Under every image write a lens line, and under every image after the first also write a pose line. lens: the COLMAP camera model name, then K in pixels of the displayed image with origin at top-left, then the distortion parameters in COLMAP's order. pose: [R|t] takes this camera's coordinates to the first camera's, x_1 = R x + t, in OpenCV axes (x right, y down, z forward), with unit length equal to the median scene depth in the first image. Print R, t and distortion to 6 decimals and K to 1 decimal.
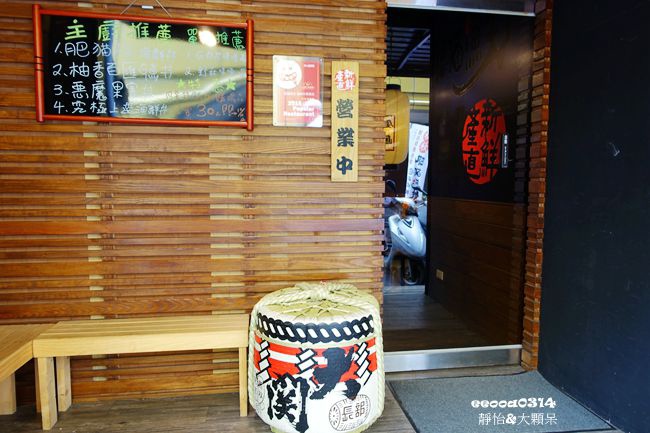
lens RADIAL K [[453.3, 0, 326.7], [0, 453.3, 215.6], [0, 0, 1]] dist [0.012983, 0.001422]
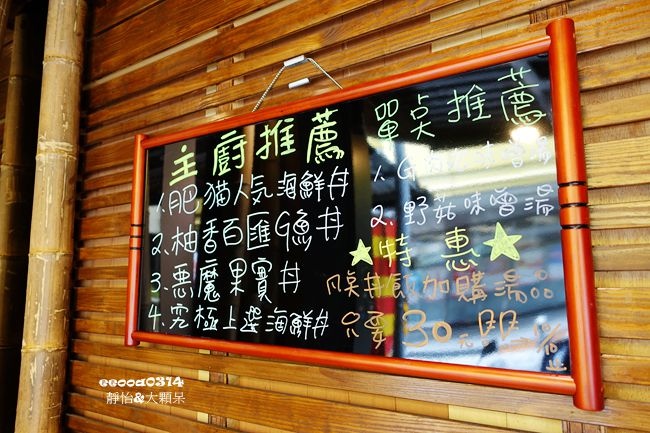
lens RADIAL K [[453.3, 0, 325.1], [0, 453.3, 216.6], [0, 0, 1]] dist [0.012983, 0.001422]
pose [[0.762972, -0.104433, -0.637940, -0.112692], [-0.036588, 0.978305, -0.203911, -0.249195], [0.645395, 0.178920, 0.742599, 0.725769]]
